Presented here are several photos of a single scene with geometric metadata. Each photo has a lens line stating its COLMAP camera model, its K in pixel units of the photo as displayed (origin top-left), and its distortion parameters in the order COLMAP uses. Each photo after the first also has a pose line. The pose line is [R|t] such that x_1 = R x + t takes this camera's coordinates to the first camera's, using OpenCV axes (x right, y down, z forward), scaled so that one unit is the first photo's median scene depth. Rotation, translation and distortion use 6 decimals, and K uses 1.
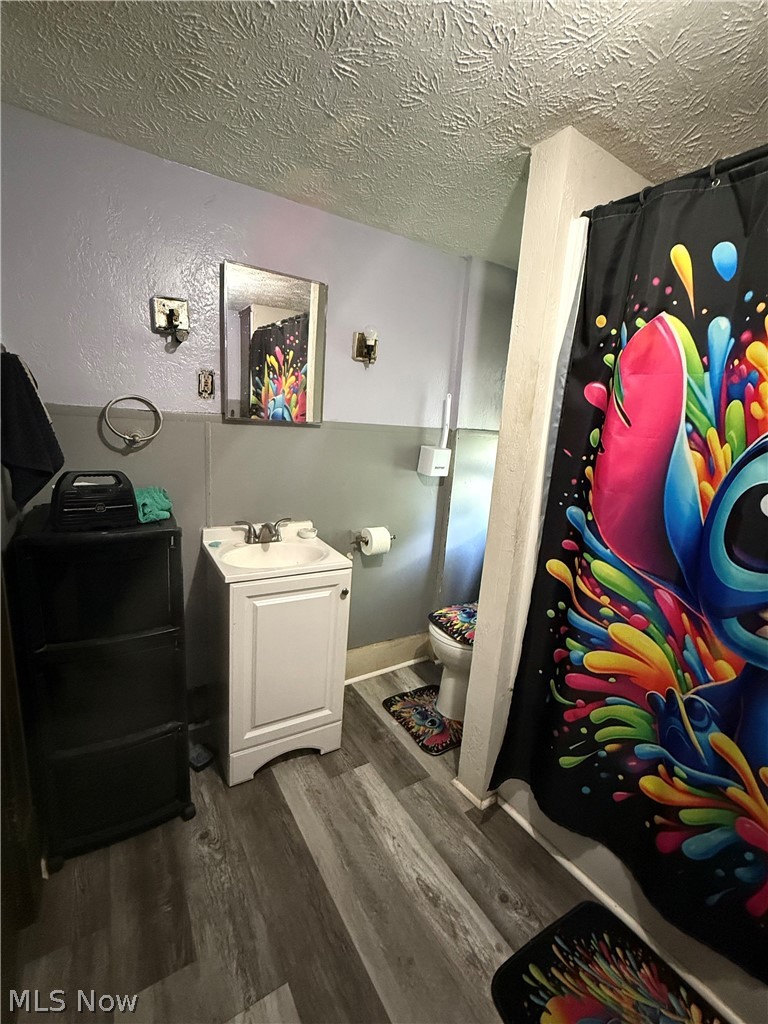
lens RADIAL K [[444.9, 0, 384.0], [0, 444.9, 512.0], [0, 0, 1]] dist [0.001402, -0.000453]
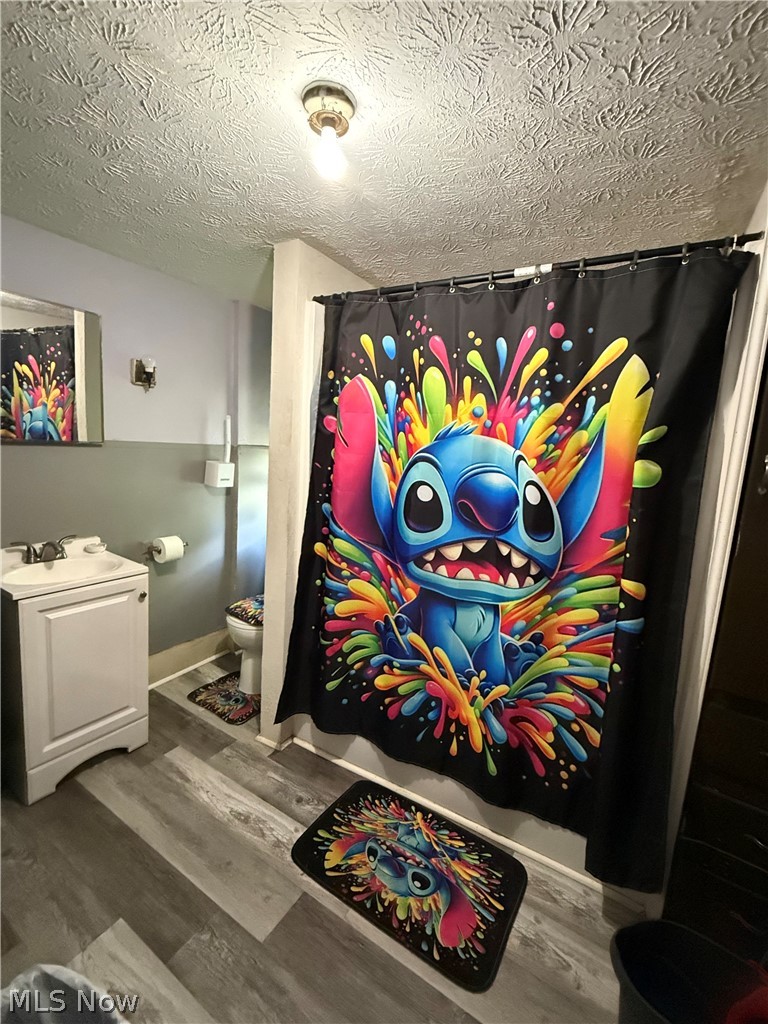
lens RADIAL K [[444.9, 0, 384.0], [0, 444.9, 512.0], [0, 0, 1]] dist [0.001402, -0.000453]
pose [[0.902357, -0.077862, 0.423898, 0.003965], [0.085416, 0.996345, 0.001184, 0.022529], [-0.422440, 0.035140, 0.905709, -0.273472]]
